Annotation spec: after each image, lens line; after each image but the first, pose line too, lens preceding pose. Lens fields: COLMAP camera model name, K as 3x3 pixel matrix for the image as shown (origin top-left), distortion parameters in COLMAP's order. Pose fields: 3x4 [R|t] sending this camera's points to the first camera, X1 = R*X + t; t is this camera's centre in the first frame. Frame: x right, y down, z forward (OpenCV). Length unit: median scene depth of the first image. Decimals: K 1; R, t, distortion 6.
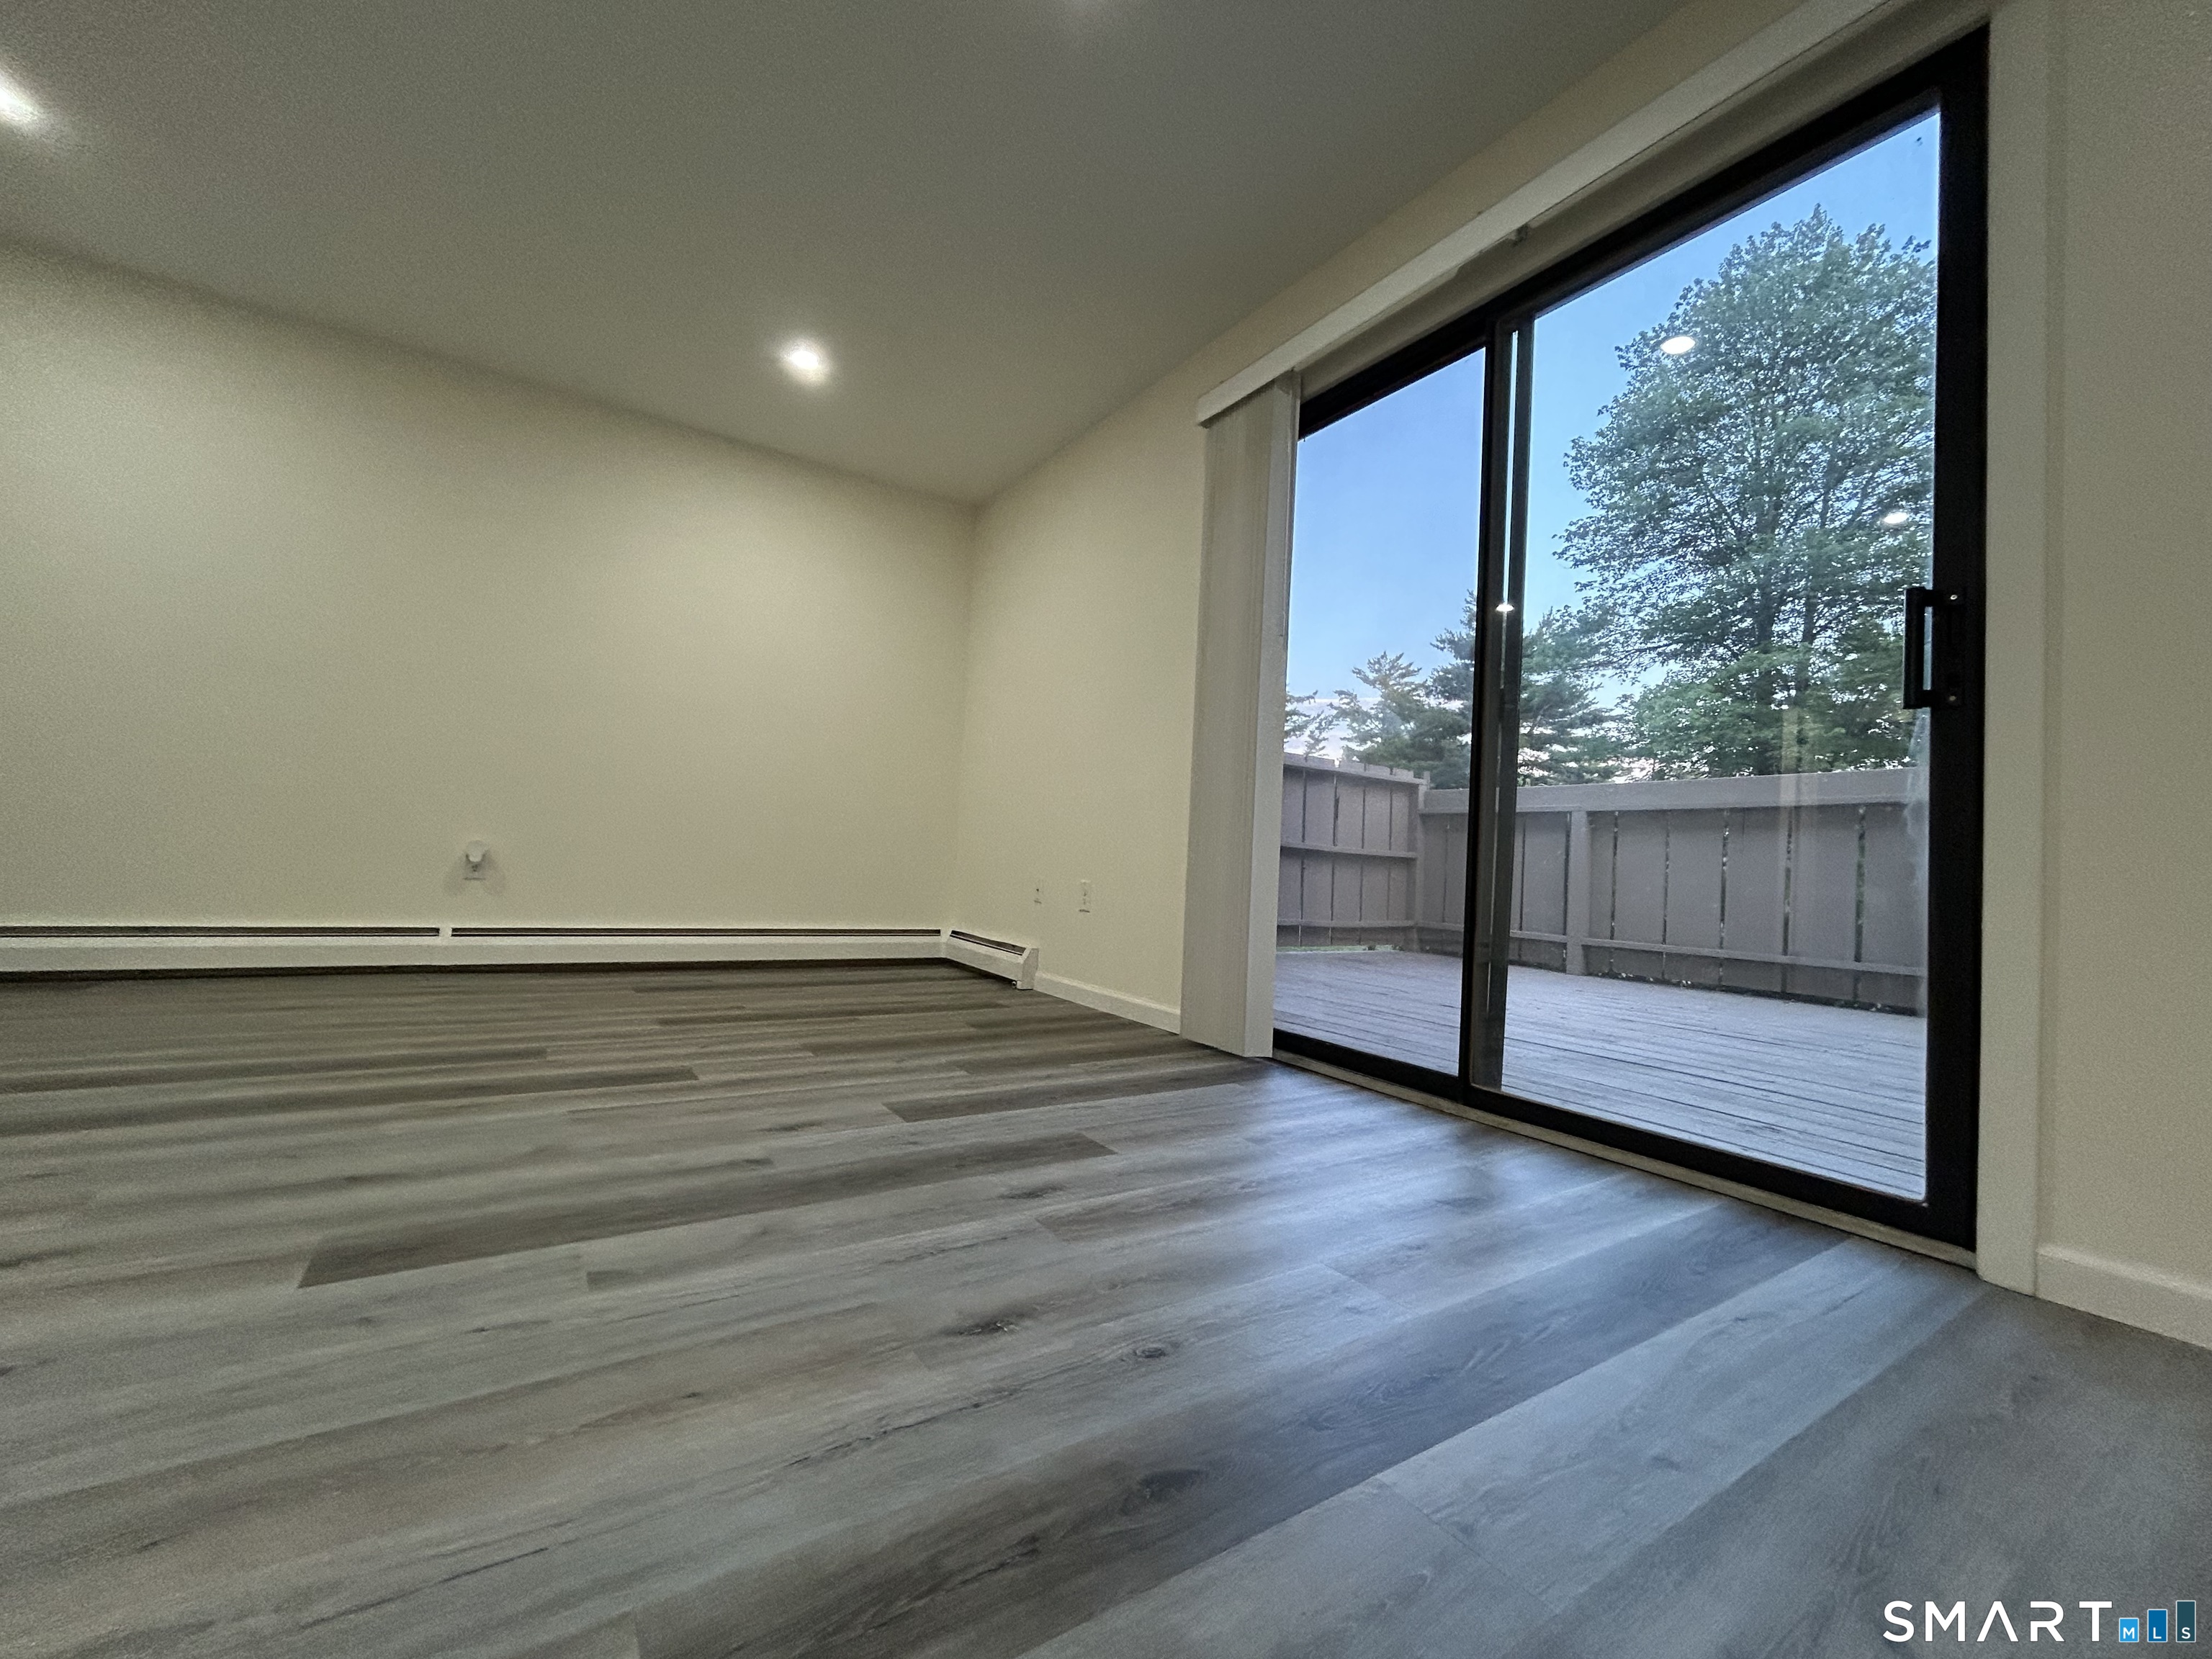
lens RADIAL K [[892.5, 0, 1102.0], [0, 892.5, 831.1], [0, 0, 1]] dist [0.000976, -0.000494]
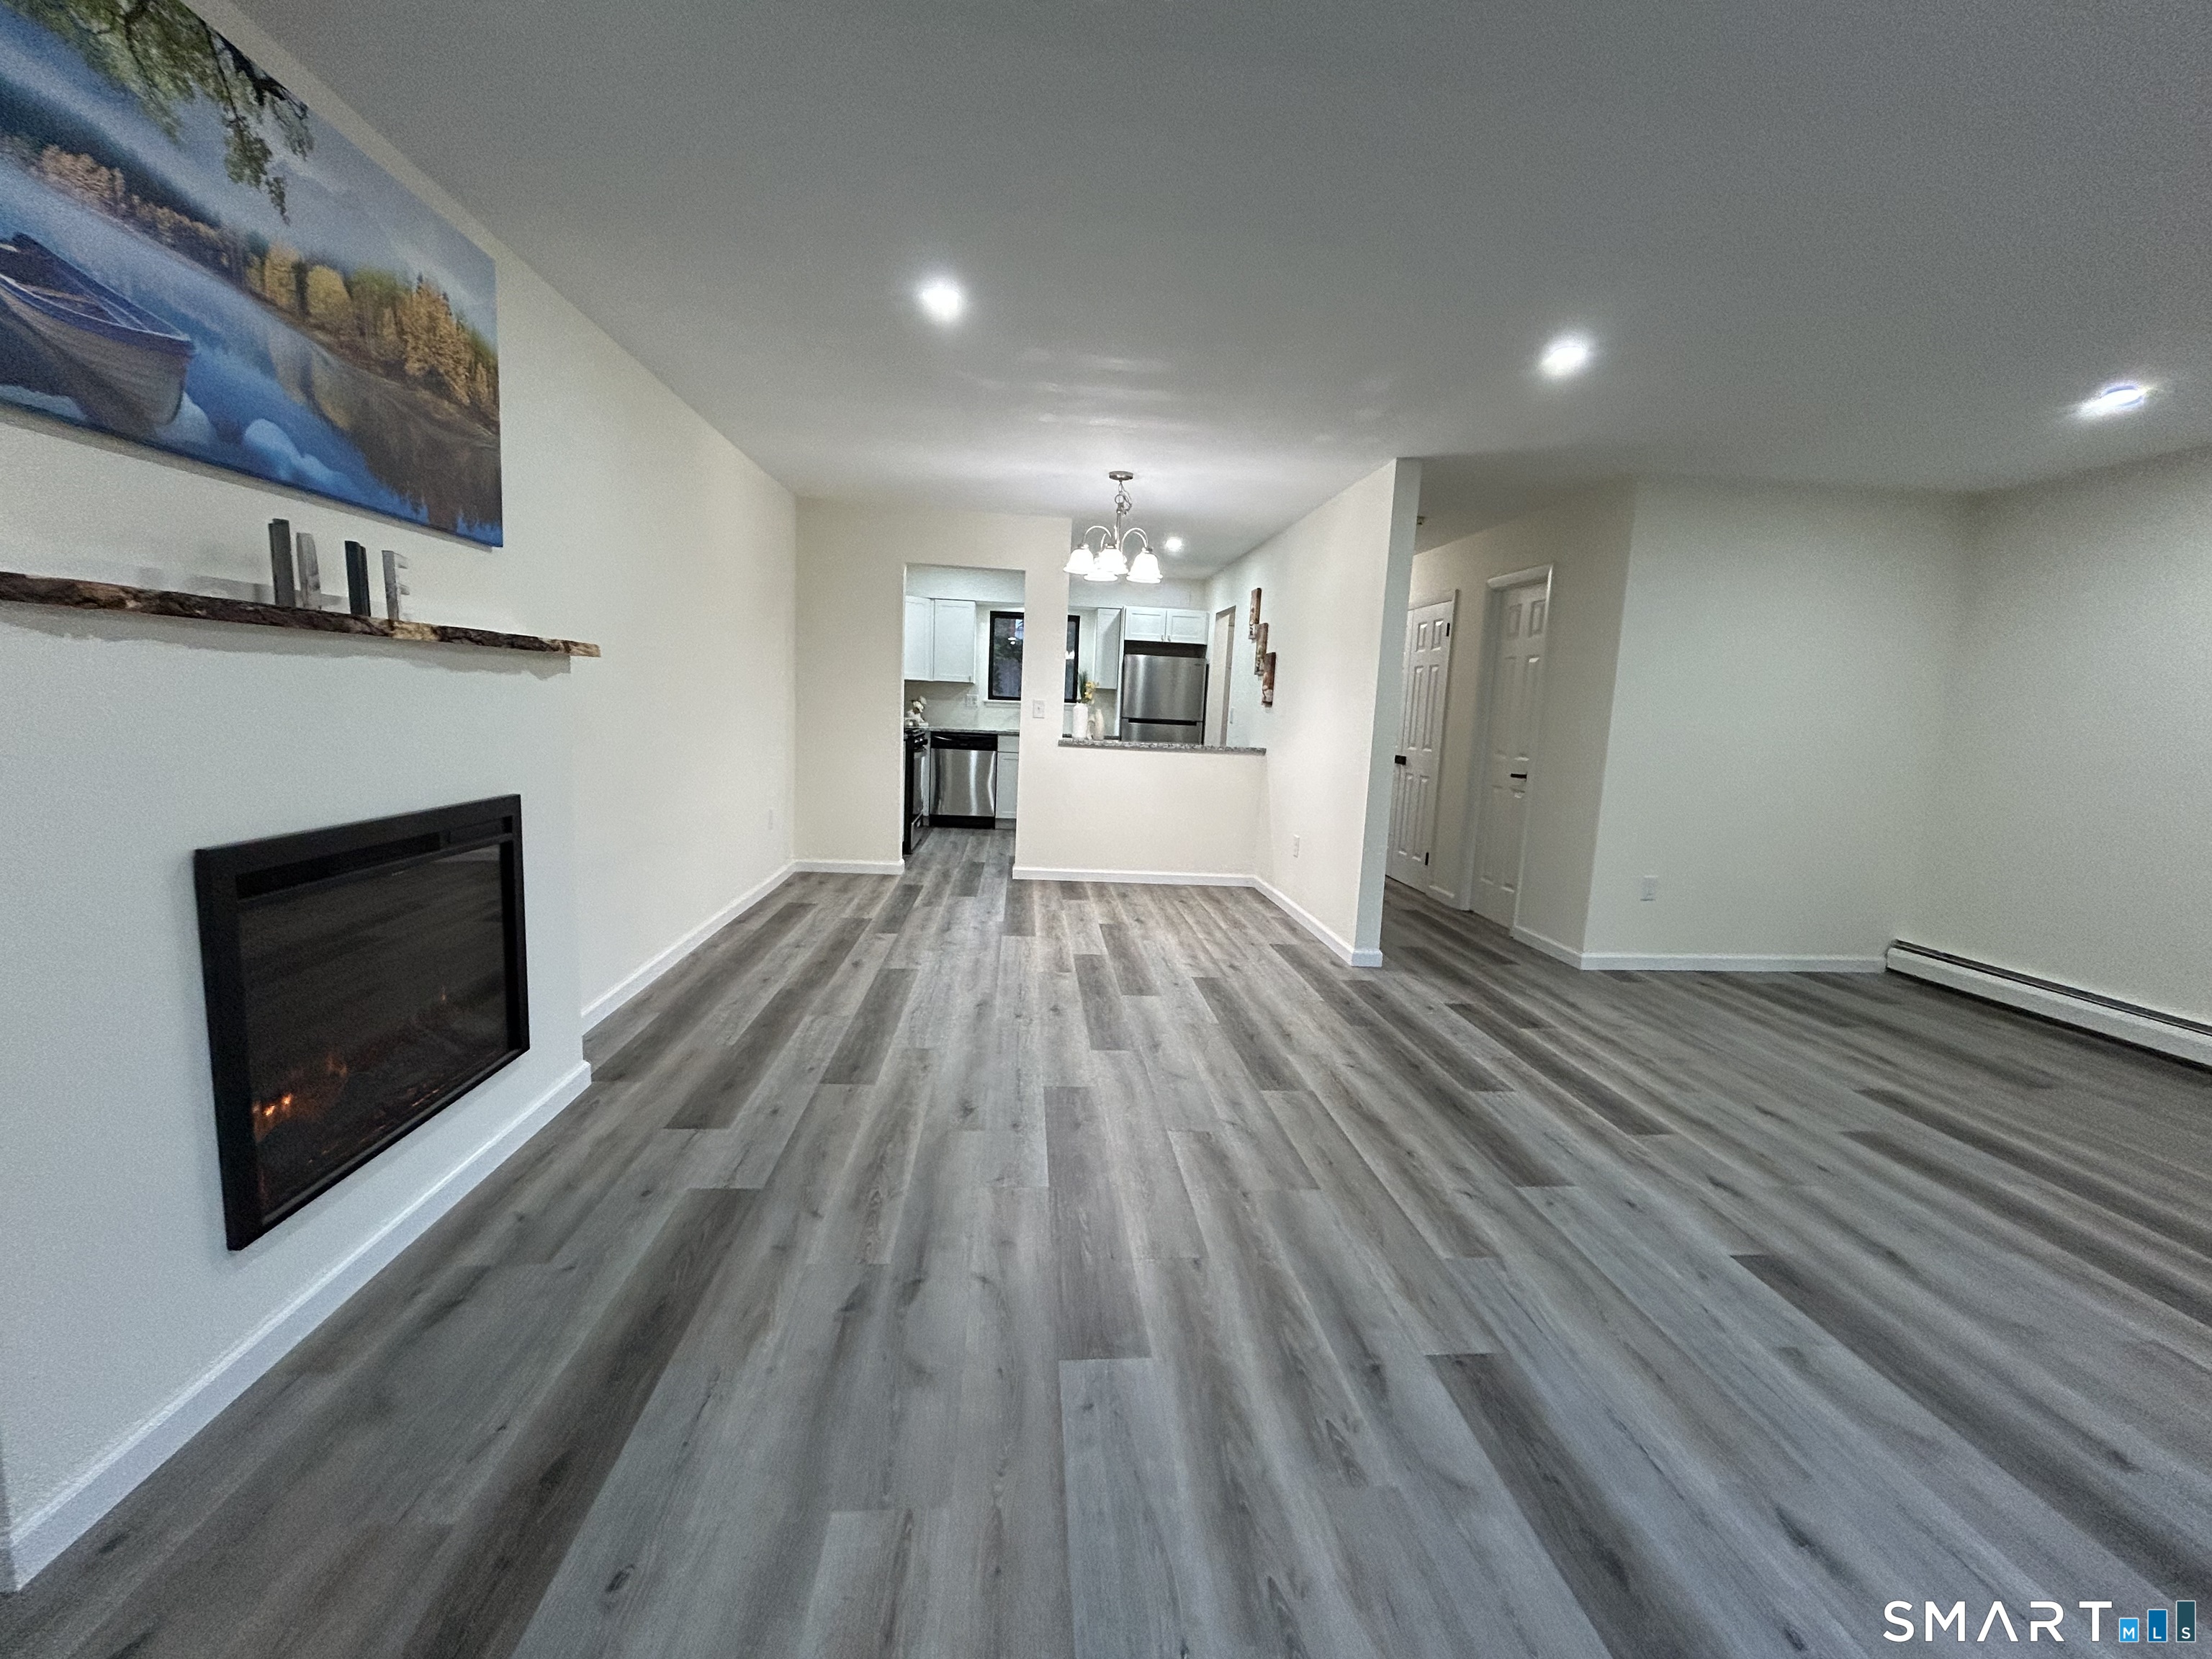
lens RADIAL K [[892.5, 0, 1107.2], [0, 892.5, 831.2], [0, 0, 1]] dist [0.000976, -0.000494]
pose [[-0.465089, 0.051248, -0.883779, 0.416303], [-0.034881, 0.996487, 0.076140, -0.151719], [0.884576, 0.066239, -0.461668, 0.191014]]
